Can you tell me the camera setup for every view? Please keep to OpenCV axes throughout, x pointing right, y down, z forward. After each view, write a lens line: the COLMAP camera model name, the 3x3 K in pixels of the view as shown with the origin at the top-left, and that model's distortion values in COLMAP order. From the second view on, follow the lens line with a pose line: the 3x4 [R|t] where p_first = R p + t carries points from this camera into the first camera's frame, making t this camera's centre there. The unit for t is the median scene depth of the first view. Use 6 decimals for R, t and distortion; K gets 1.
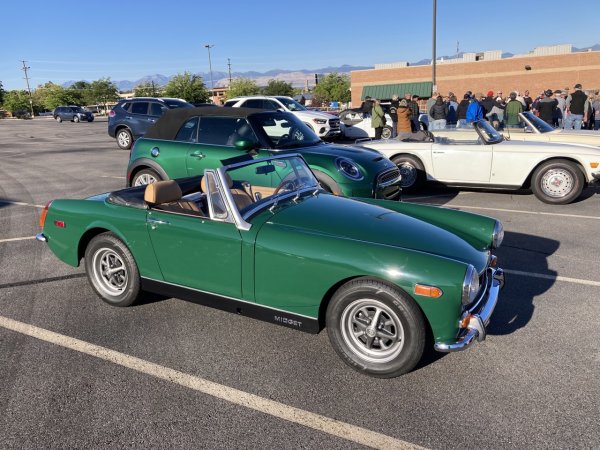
lens RADIAL K [[495.7, 0, 300.0], [0, 495.7, 229.0], [0, 0, 1]] dist [0.017993, -0.007925]
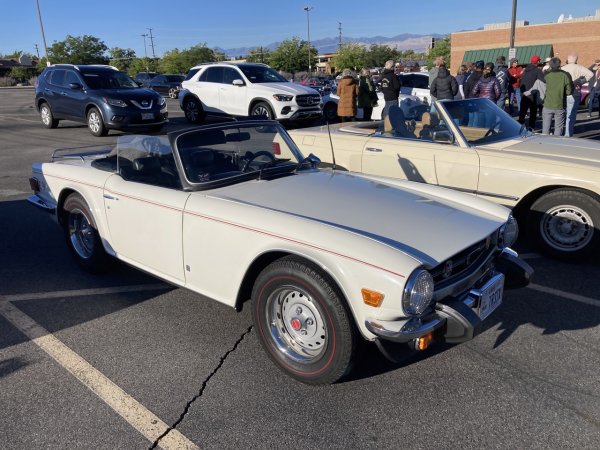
lens RADIAL K [[495.7, 0, 294.1], [0, 495.7, 223.9], [0, 0, 1]] dist [0.017993, -0.007925]
pose [[0.968081, 0.078279, -0.238101, 0.073321], [-0.065514, 0.995981, 0.061072, -0.022672], [0.241925, -0.043524, 0.969318, 0.082977]]
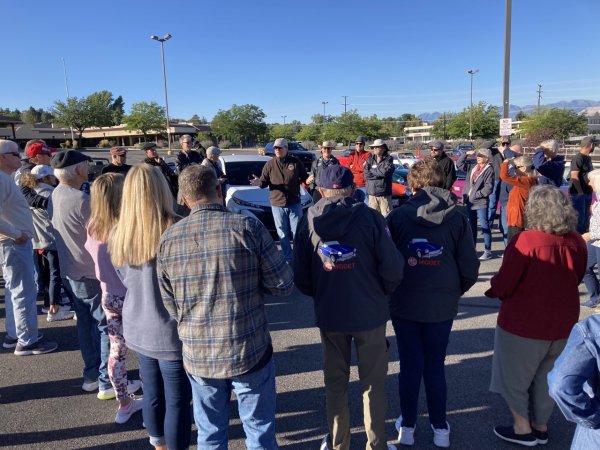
lens RADIAL K [[495.7, 0, 295.8], [0, 495.7, 224.8], [0, 0, 1]] dist [0.017993, -0.007925]
pose [[0.780879, 0.125008, -0.612046, 0.204180], [-0.165563, 0.986150, -0.009816, -0.072037], [0.602342, 0.108997, 0.790761, 0.247985]]
